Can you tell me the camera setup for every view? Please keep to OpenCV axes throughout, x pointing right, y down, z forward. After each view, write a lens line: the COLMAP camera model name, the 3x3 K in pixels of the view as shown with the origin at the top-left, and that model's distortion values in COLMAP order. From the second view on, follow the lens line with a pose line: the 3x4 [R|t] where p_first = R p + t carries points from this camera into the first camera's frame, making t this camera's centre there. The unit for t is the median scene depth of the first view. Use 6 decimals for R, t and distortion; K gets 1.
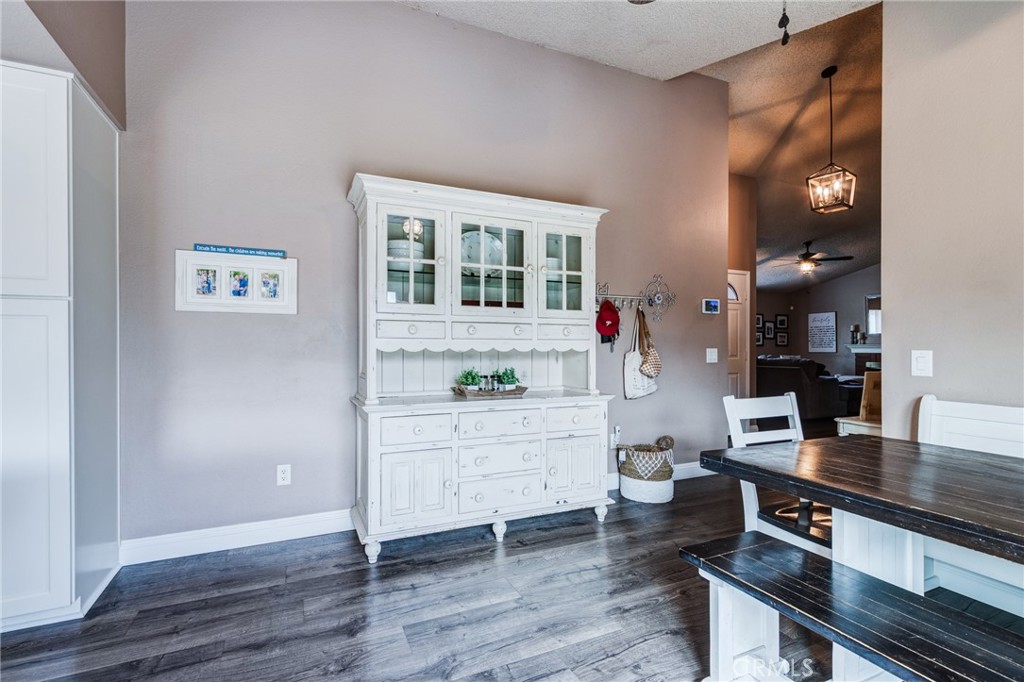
lens RADIAL K [[464.2, 0, 502.2], [0, 464.2, 345.3], [0, 0, 1]] dist [0.009304, -0.004062]
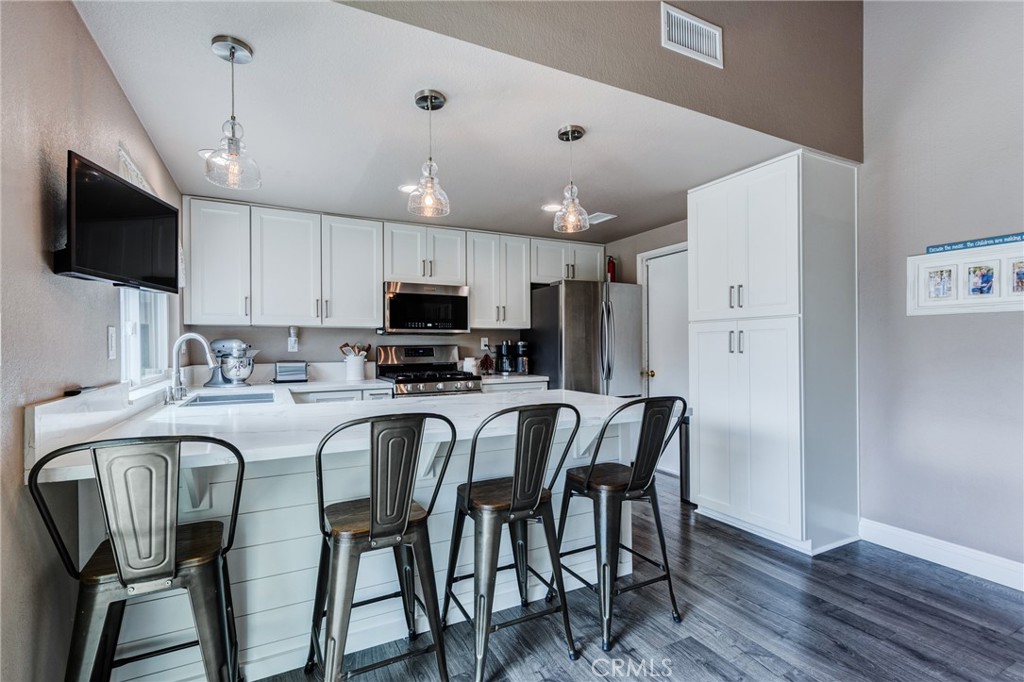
lens RADIAL K [[464.2, 0, 499.4], [0, 464.2, 346.8], [0, 0, 1]] dist [0.009304, -0.004062]
pose [[0.042847, -0.001086, -0.999081, 0.276491], [0.003918, 0.999992, -0.000919, -0.007728], [0.999074, -0.003875, 0.042851, 0.045896]]
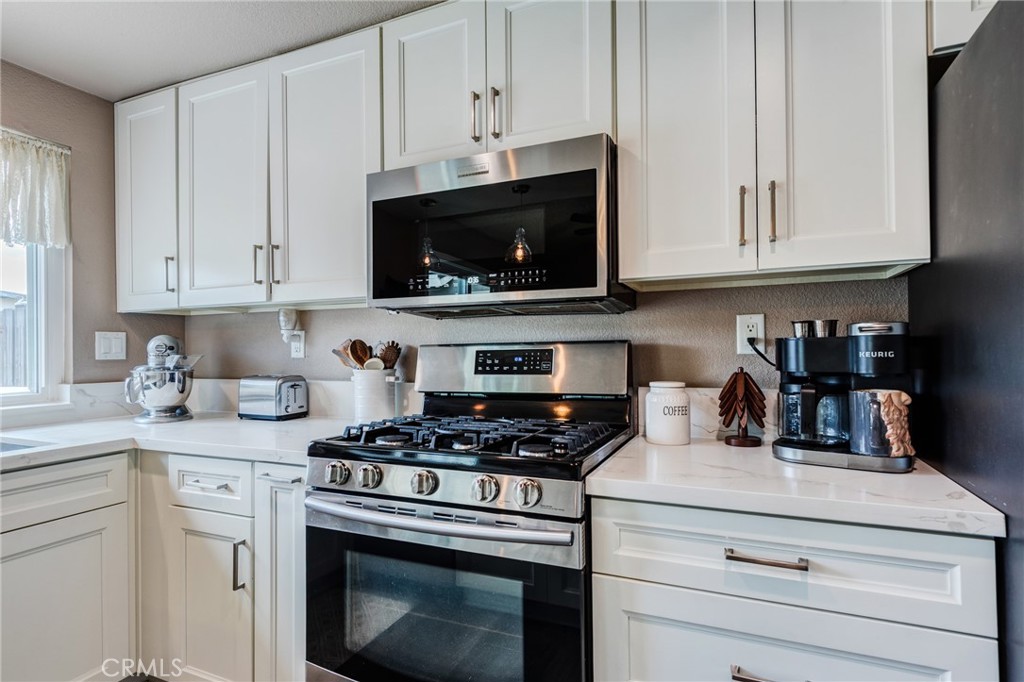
lens RADIAL K [[547.0, 0, 497.3], [0, 547.0, 341.0], [0, 0, 1]] dist [0.012369, -0.009781]
pose [[-0.754988, -0.004028, -0.655726, -0.873174], [0.007998, 0.999850, -0.015350, -0.006879], [0.655690, -0.016833, -0.754843, 0.339285]]
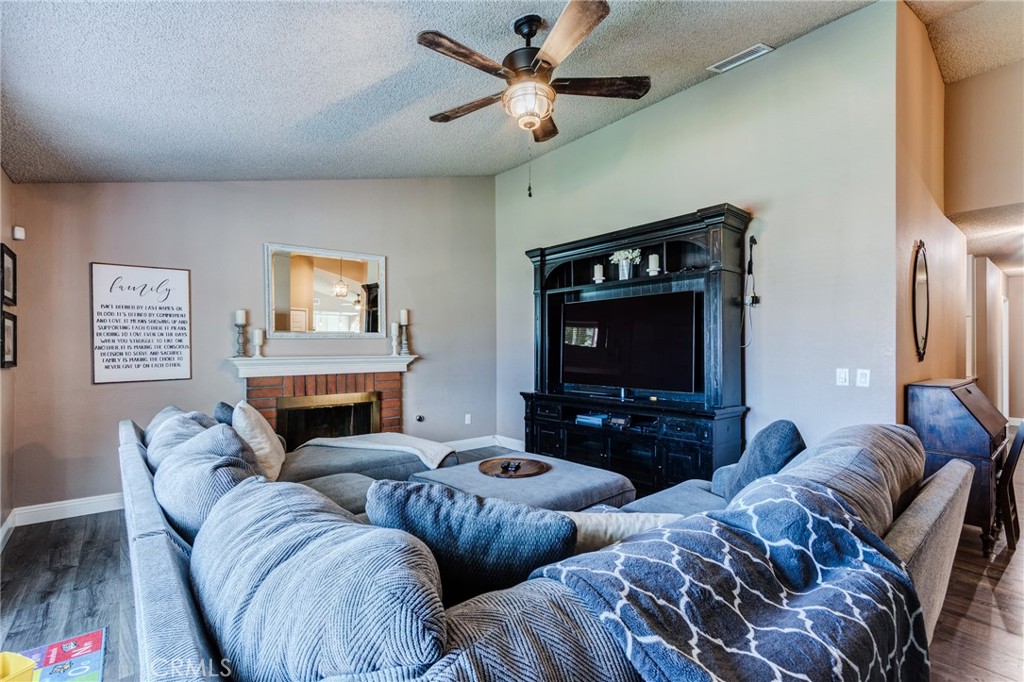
lens RADIAL K [[464.2, 0, 500.7], [0, 464.2, 343.1], [0, 0, 1]] dist [0.009304, -0.004062]
pose [[-0.272127, 0.007847, 0.962229, 1.120529], [-0.000559, 0.999965, -0.008313, -0.041433], [-0.962261, -0.002800, -0.272113, 3.372465]]
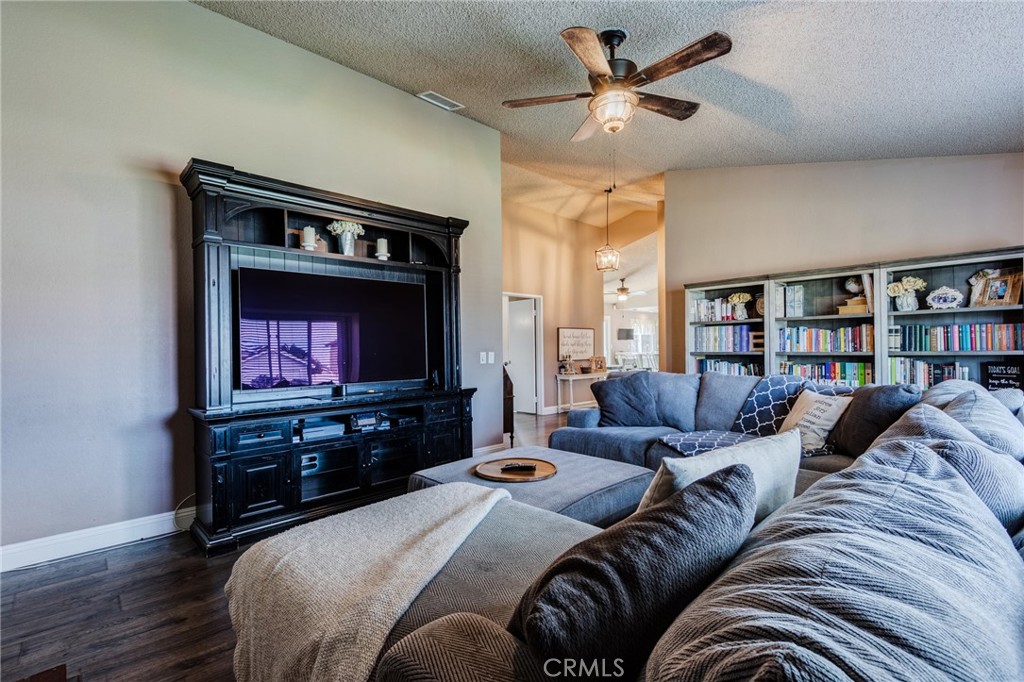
lens RADIAL K [[464.2, 0, 502.0], [0, 464.2, 344.9], [0, 0, 1]] dist [0.009304, -0.004062]
pose [[-0.948033, 0.004710, -0.318137, 2.573100], [0.008323, 0.999915, -0.009999, 0.002636], [0.318063, -0.012127, -0.947992, 3.965470]]
